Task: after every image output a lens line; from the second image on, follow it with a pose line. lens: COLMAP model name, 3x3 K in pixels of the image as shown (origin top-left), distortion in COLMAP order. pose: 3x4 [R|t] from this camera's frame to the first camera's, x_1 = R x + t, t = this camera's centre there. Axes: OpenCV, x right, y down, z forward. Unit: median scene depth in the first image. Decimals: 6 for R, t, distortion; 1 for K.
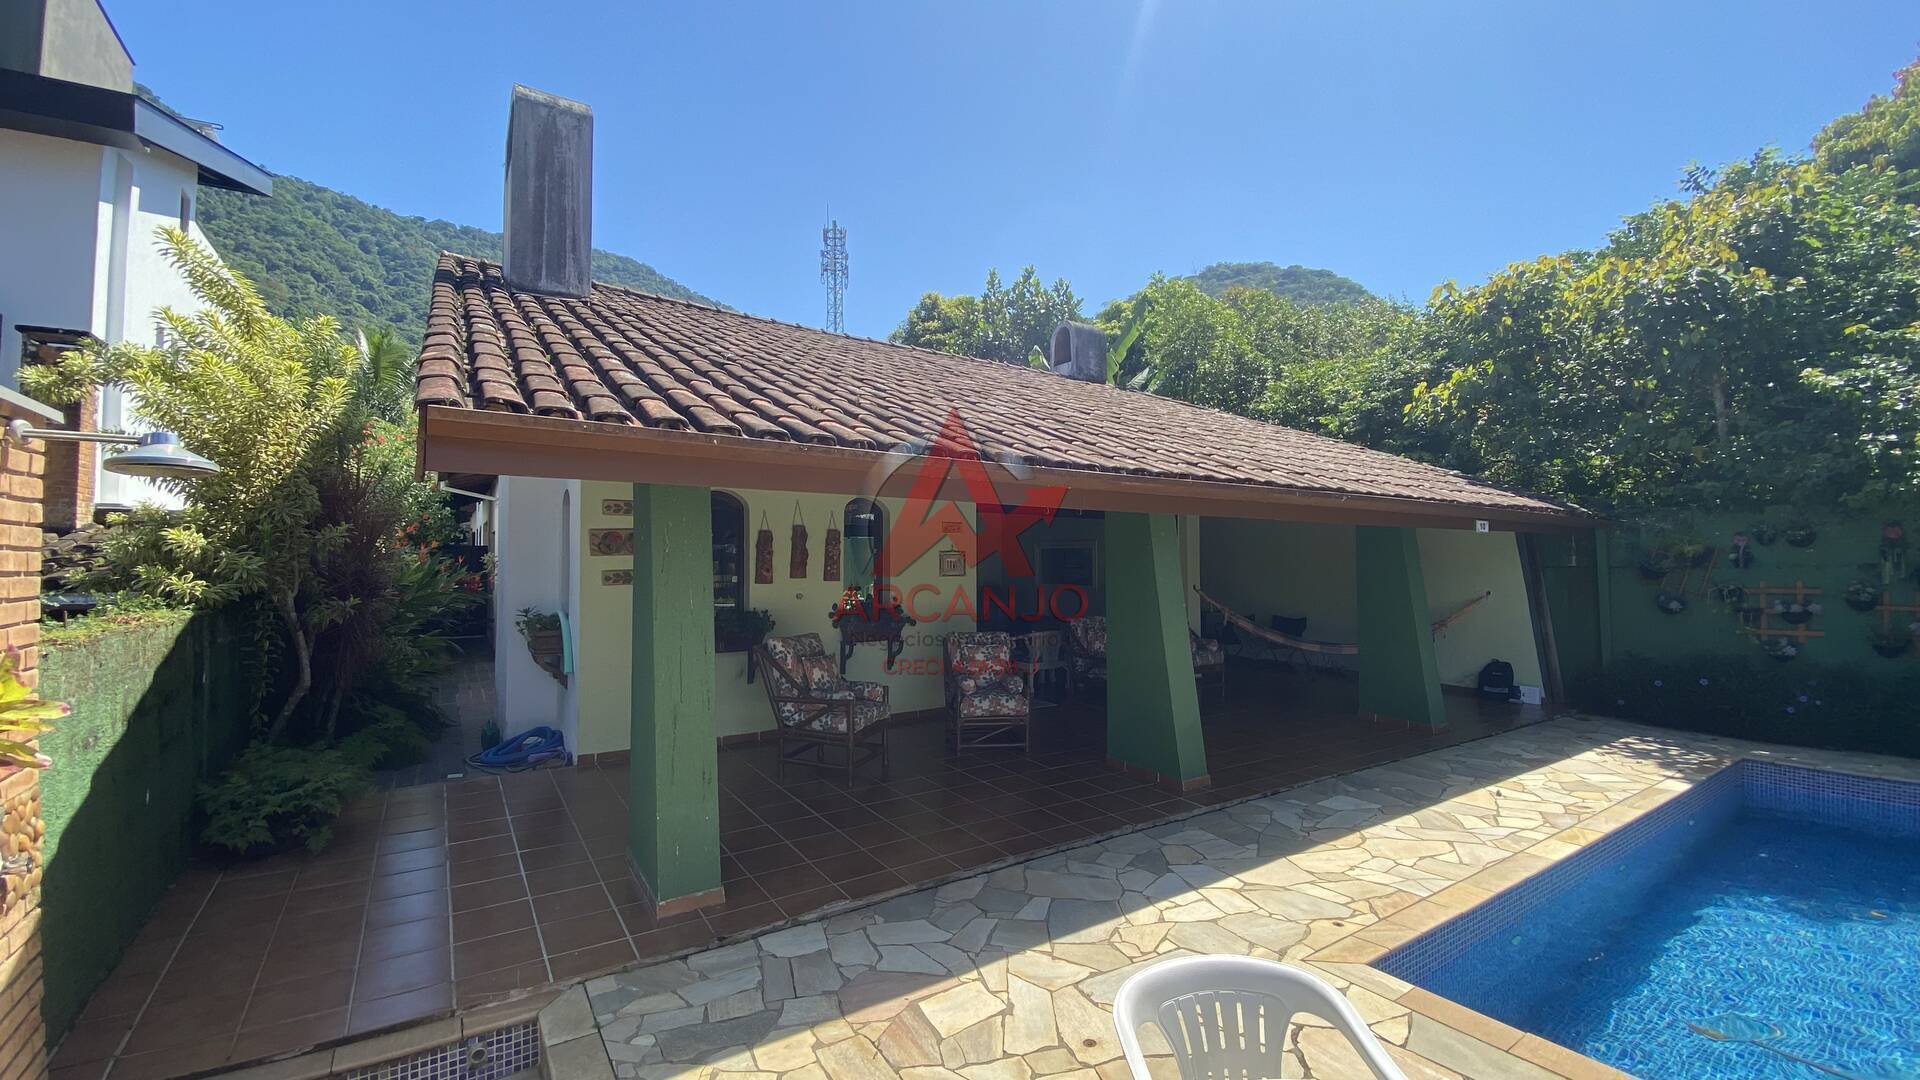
lens RADIAL K [[779.6, 0, 955.8], [0, 779.6, 537.3], [0, 0, 1]] dist [0.016859, -0.017272]
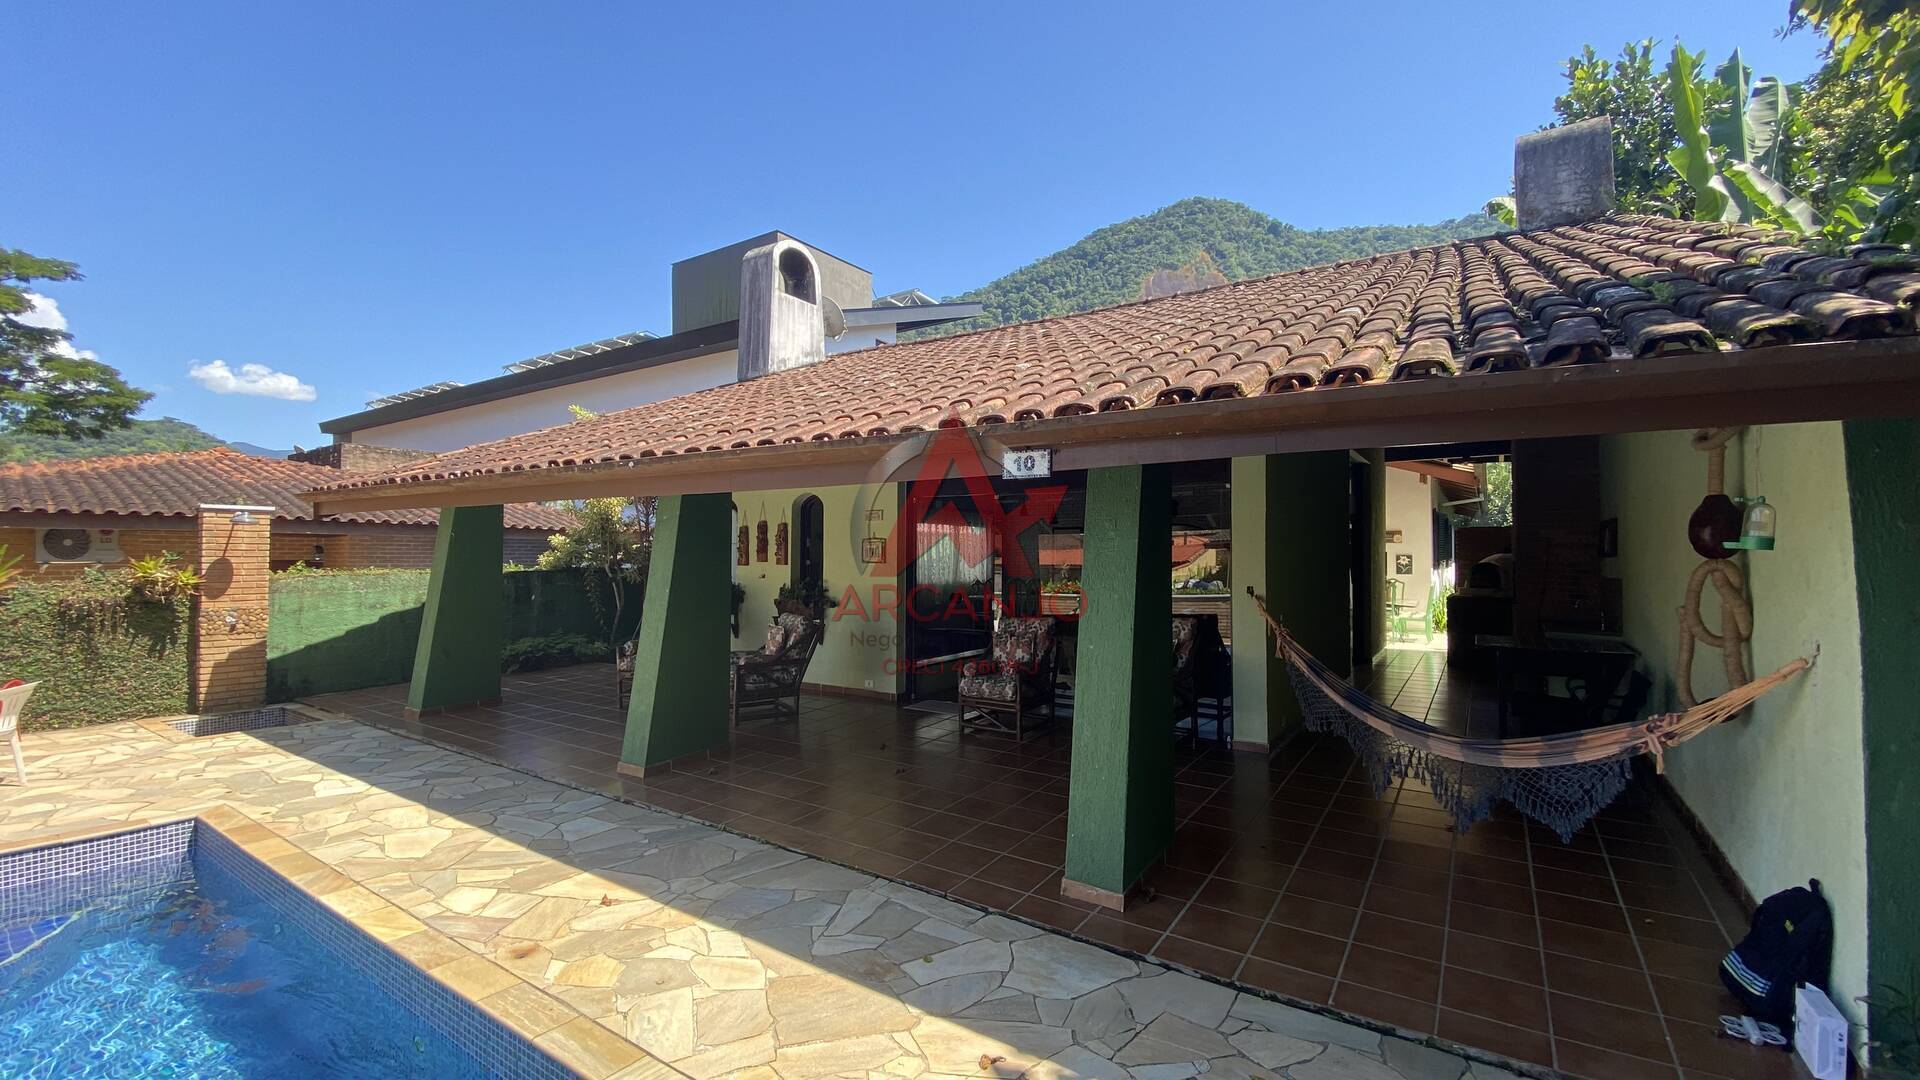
lens RADIAL K [[779.6, 0, 953.9], [0, 779.6, 549.6], [0, 0, 1]] dist [0.016859, -0.017272]
pose [[0.376147, -0.007557, -0.926529, 1.109218], [0.025798, 0.999664, 0.002320, 0.038069], [0.926201, -0.024775, 0.376216, 0.819711]]
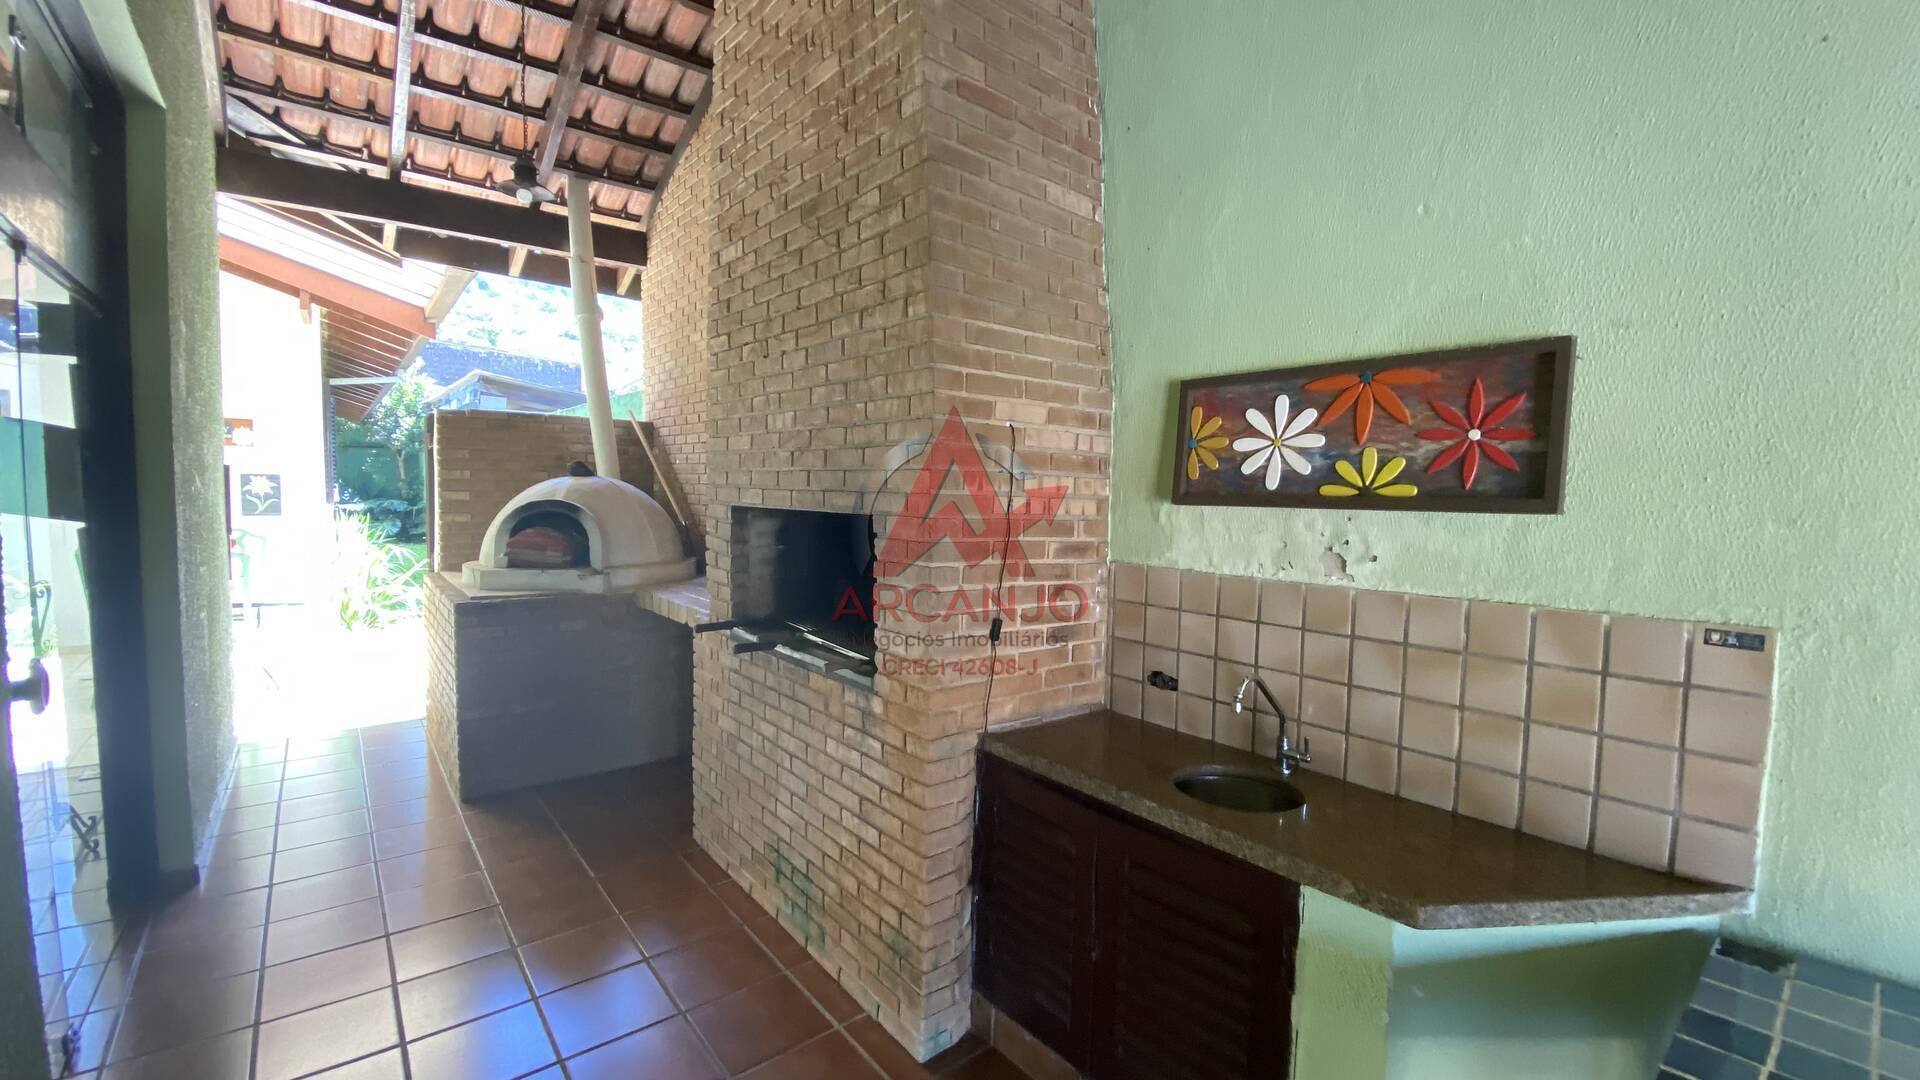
lens RADIAL K [[779.6, 0, 951.0], [0, 779.6, 537.0], [0, 0, 1]] dist [0.016859, -0.017272]
pose [[0.995515, 0.009664, 0.094107, 0.304979], [-0.018705, 0.995238, 0.095668, 0.059777], [-0.092735, -0.096999, 0.990955, 1.775095]]
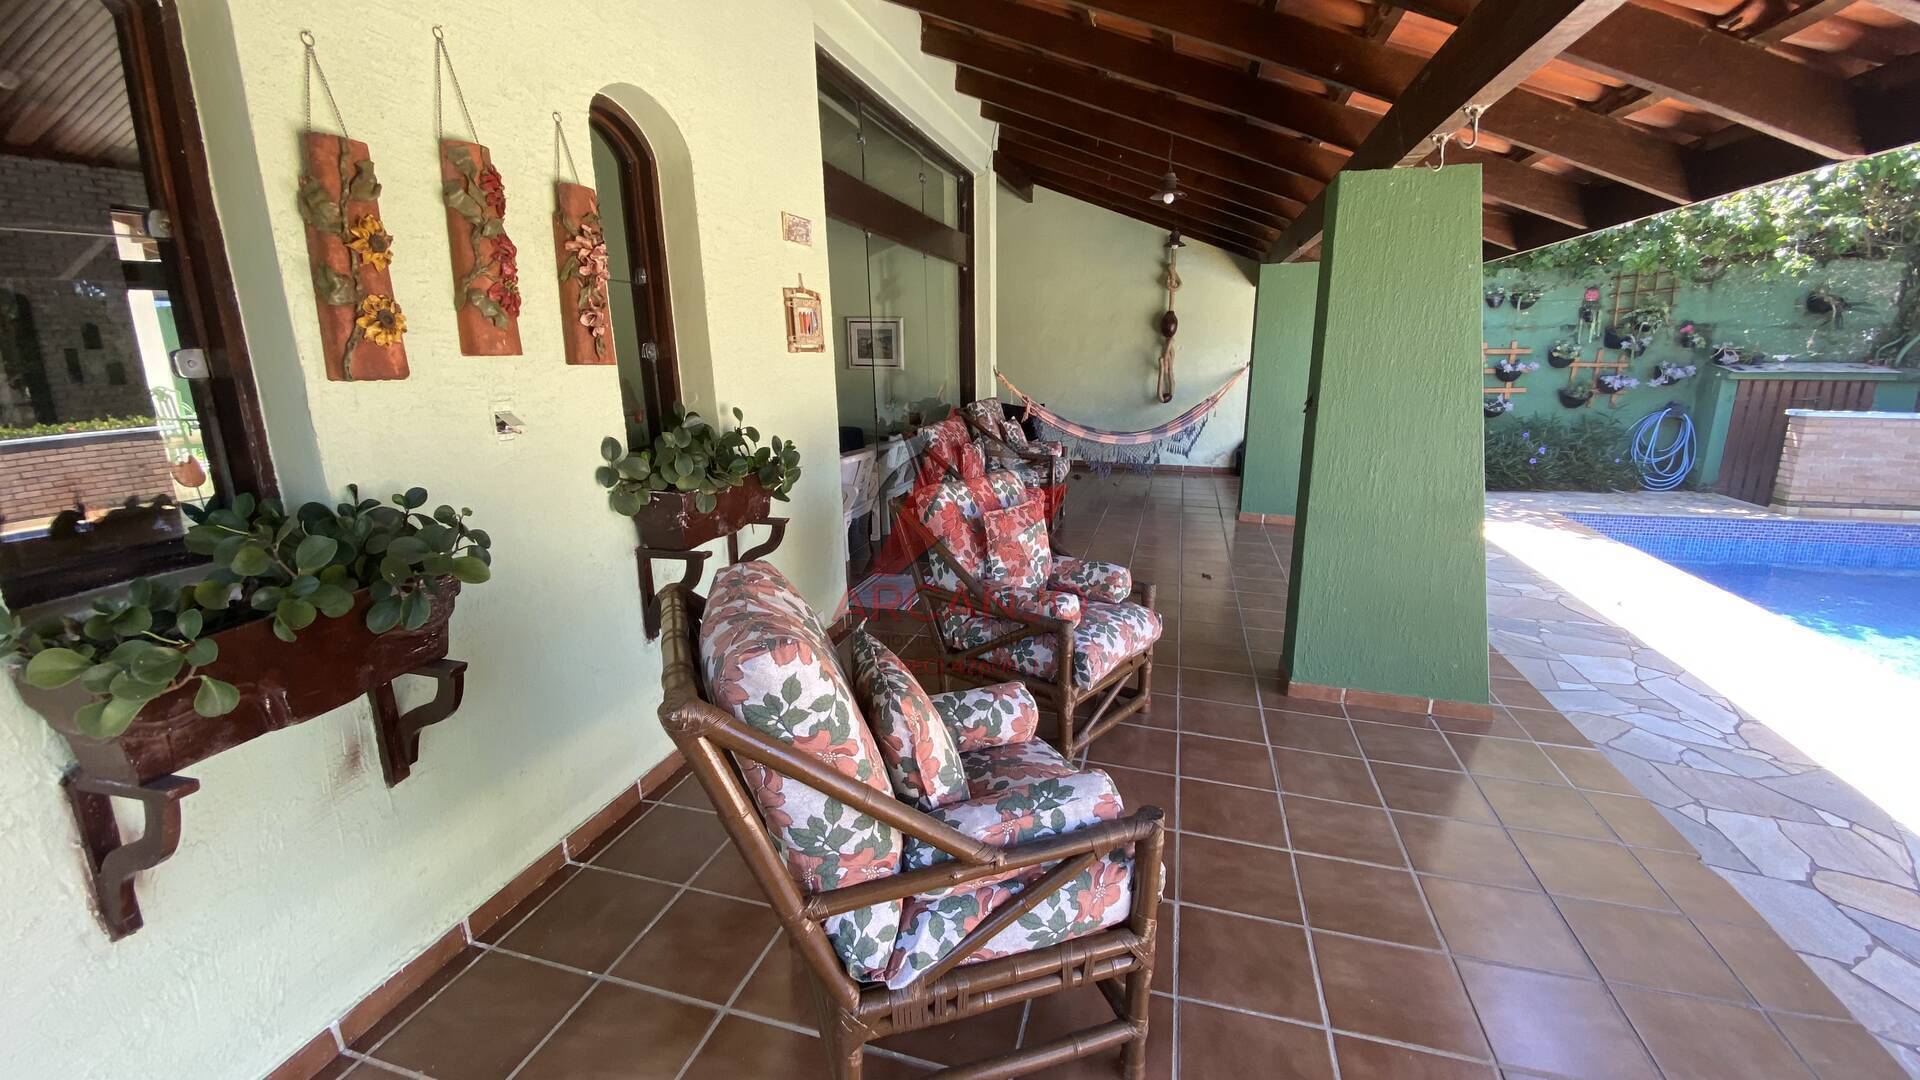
lens RADIAL K [[779.6, 0, 956.0], [0, 779.6, 543.4], [0, 0, 1]] dist [0.016859, -0.017272]
pose [[0.759326, -0.169664, 0.628202, -0.263937], [-0.004345, 0.964066, 0.265626, 0.043046], [-0.650696, -0.204426, 0.731303, 0.690062]]
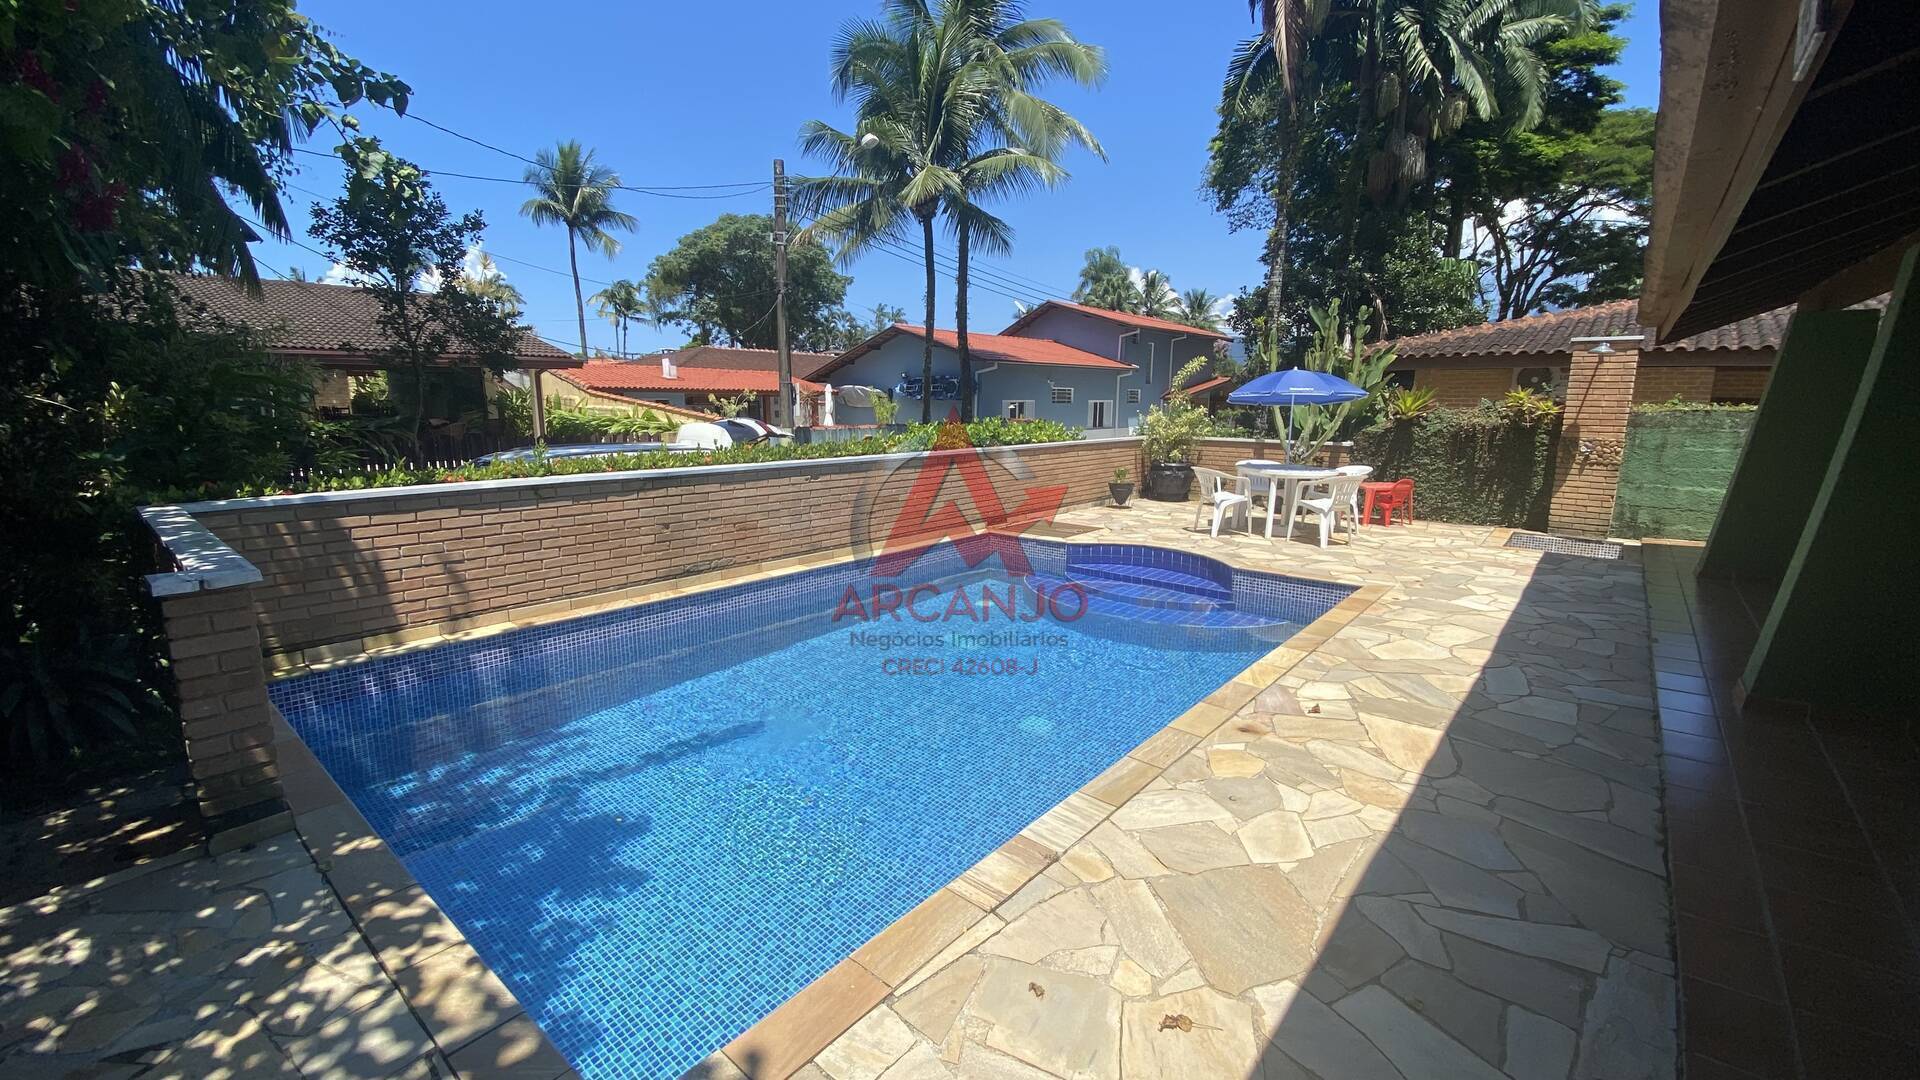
lens RADIAL K [[779.6, 0, 954.2], [0, 779.6, 535.1], [0, 0, 1]] dist [0.016859, -0.017272]
pose [[-0.961420, 0.040705, -0.272057, 0.910890], [0.000141, 0.989064, 0.147486, 0.068349], [0.275086, 0.141757, -0.950912, 1.151911]]
